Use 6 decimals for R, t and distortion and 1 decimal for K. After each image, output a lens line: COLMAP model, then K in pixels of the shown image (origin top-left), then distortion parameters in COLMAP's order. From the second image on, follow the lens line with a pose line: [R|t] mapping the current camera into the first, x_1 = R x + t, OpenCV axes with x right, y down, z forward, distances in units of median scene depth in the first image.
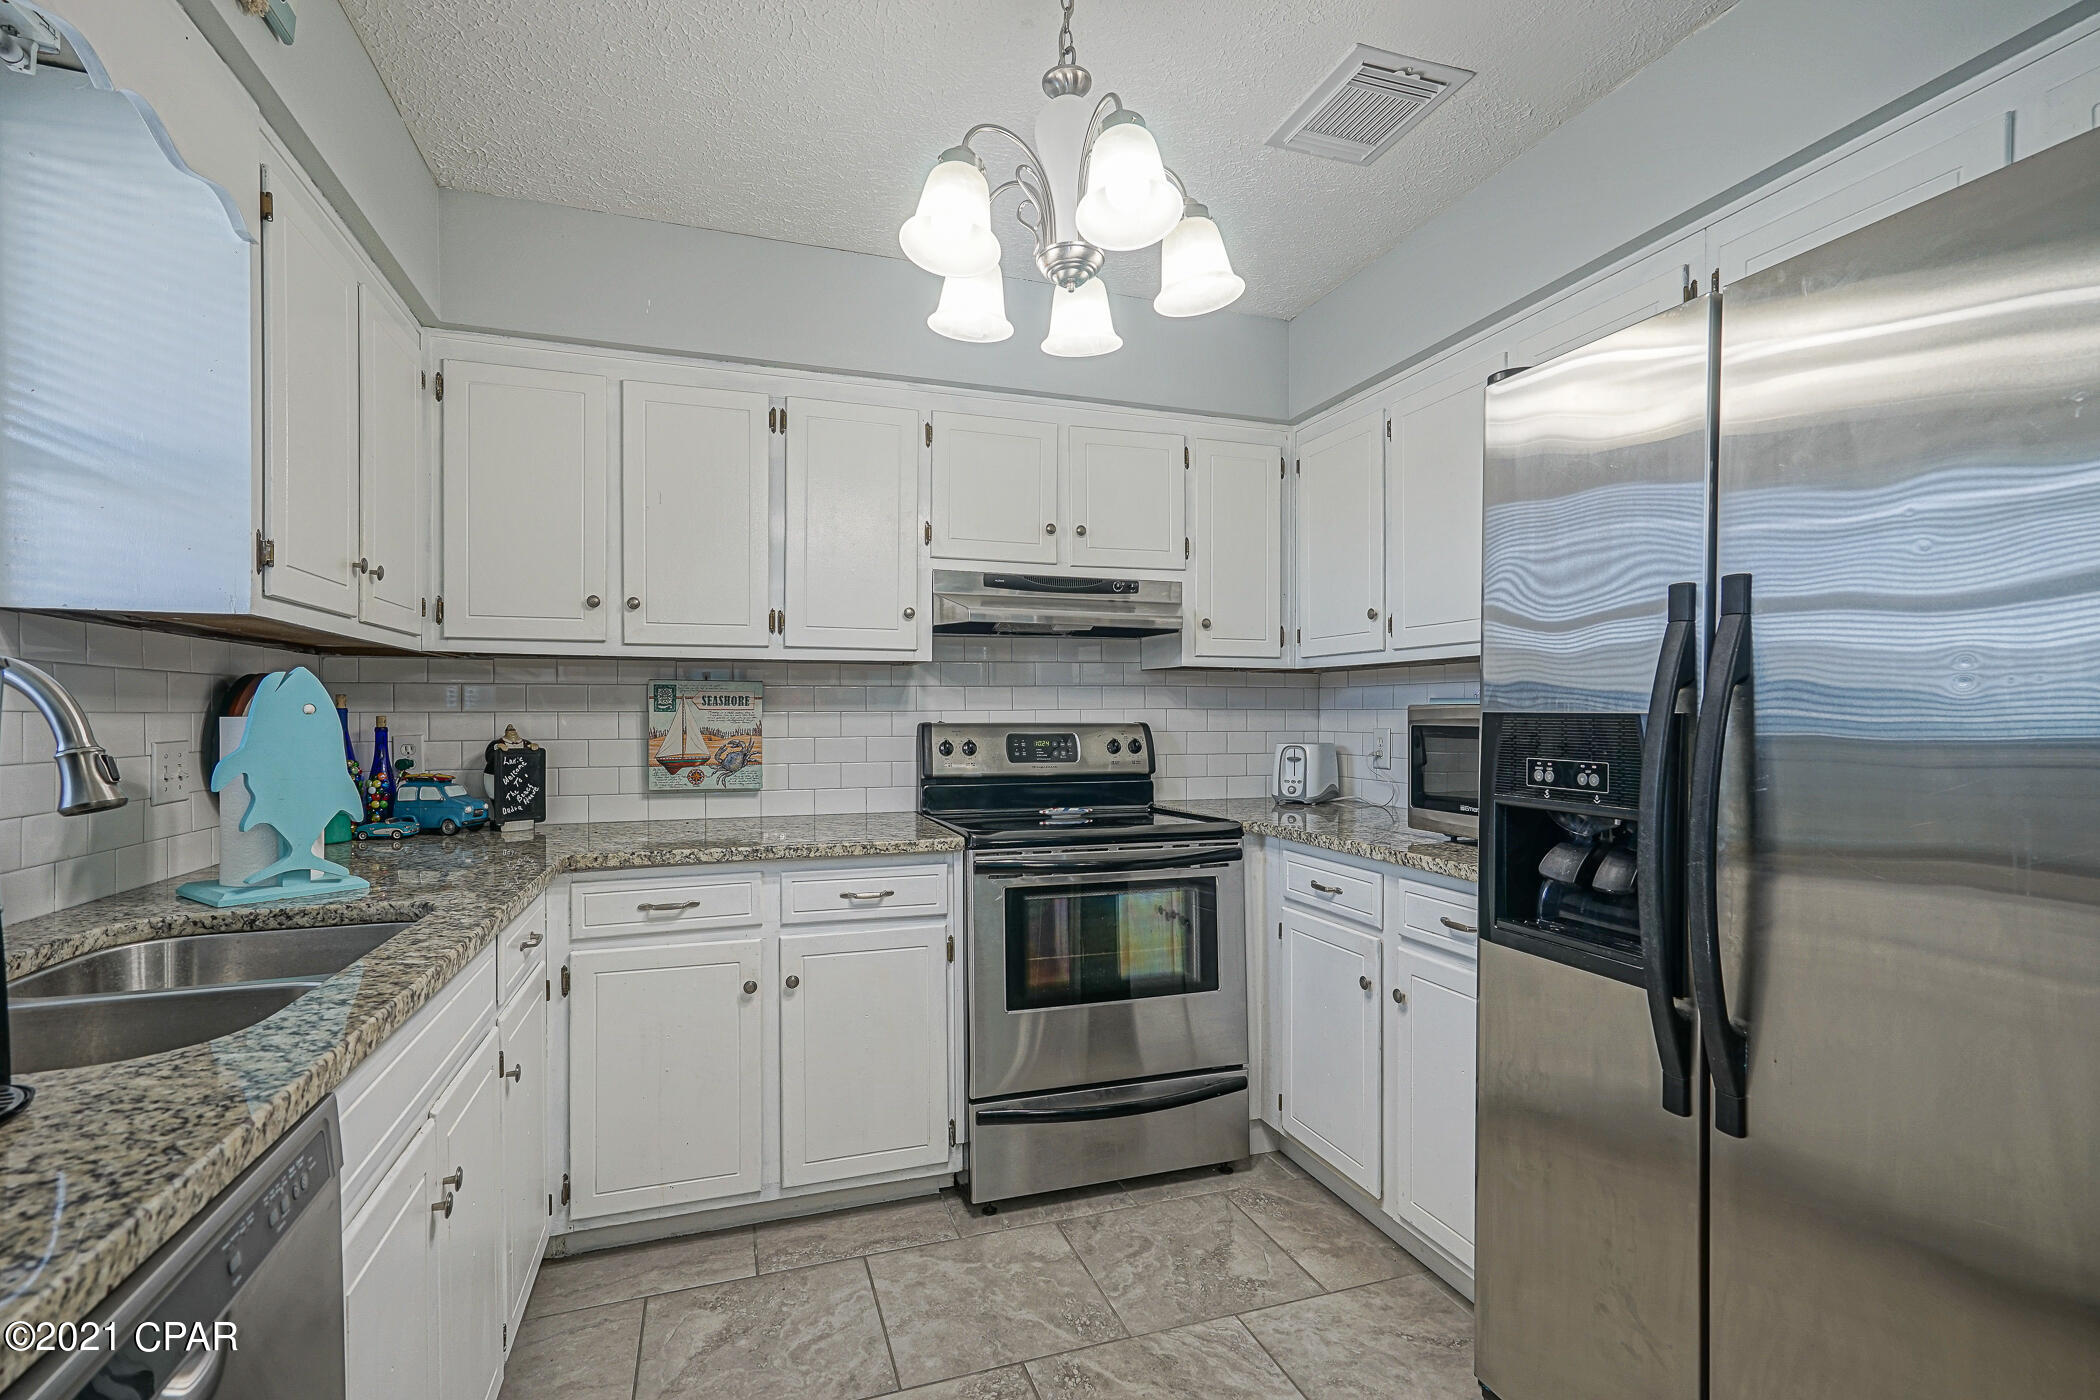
lens RADIAL K [[952.7, 0, 1072.2], [0, 952.7, 728.6], [0, 0, 1]] dist [-0.010880, 0.015678]
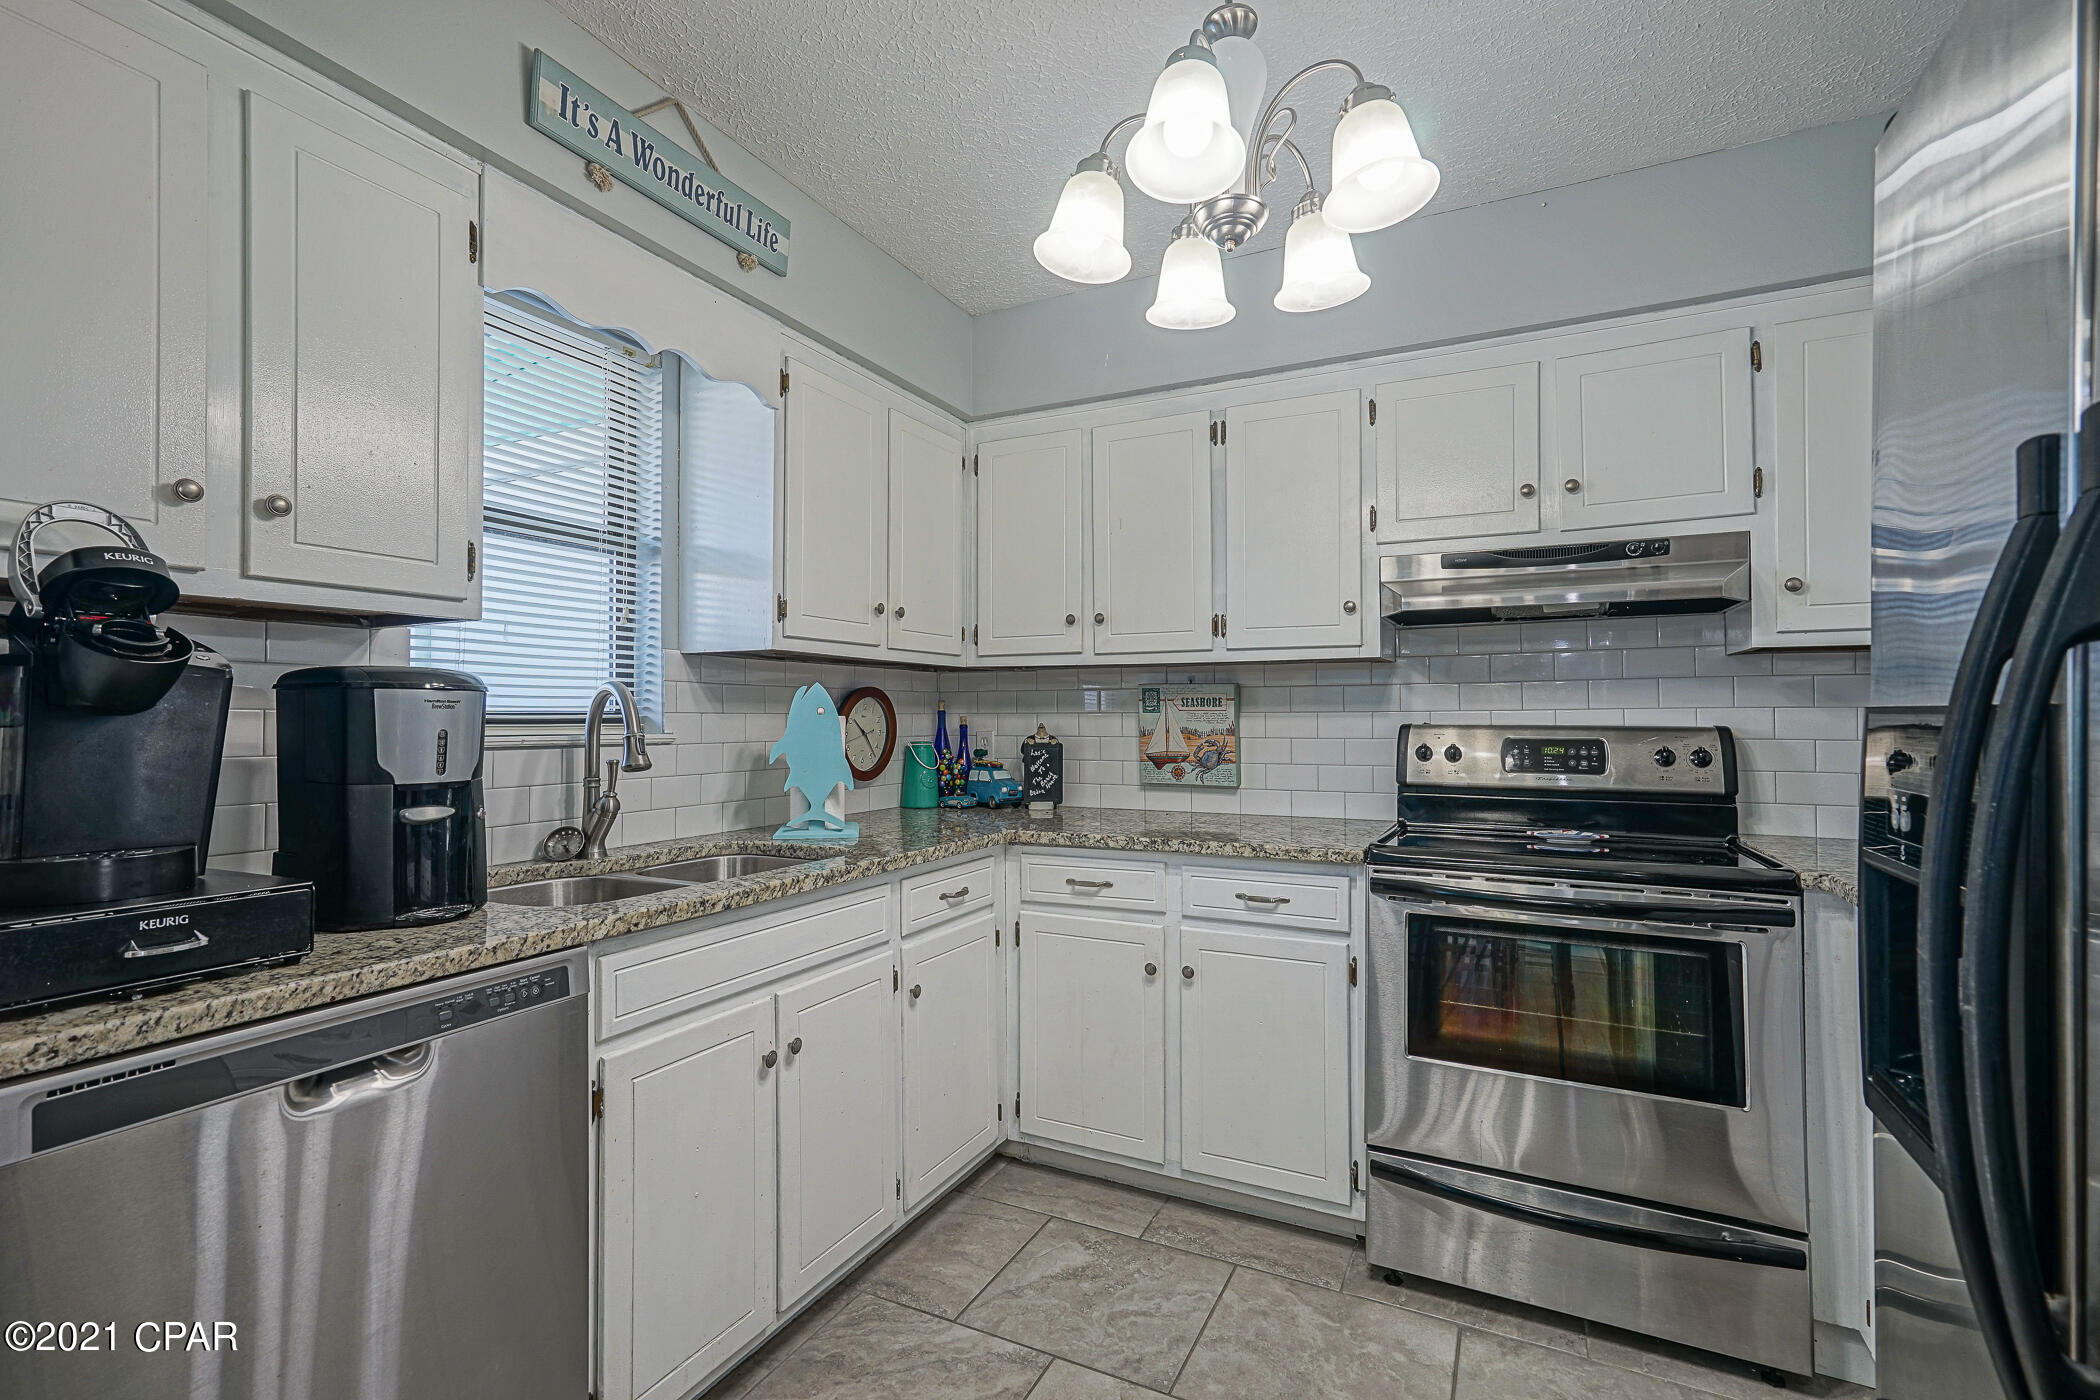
lens RADIAL K [[957.8, 0, 1049.3], [0, 957.8, 715.1], [0, 0, 1]] dist [-0.016403, 0.020925]
pose [[0.694120, -0.000949, -0.719859, 0.315879], [-0.011185, 0.999864, -0.012103, -0.000051], [0.719773, 0.016452, 0.694015, 0.144959]]
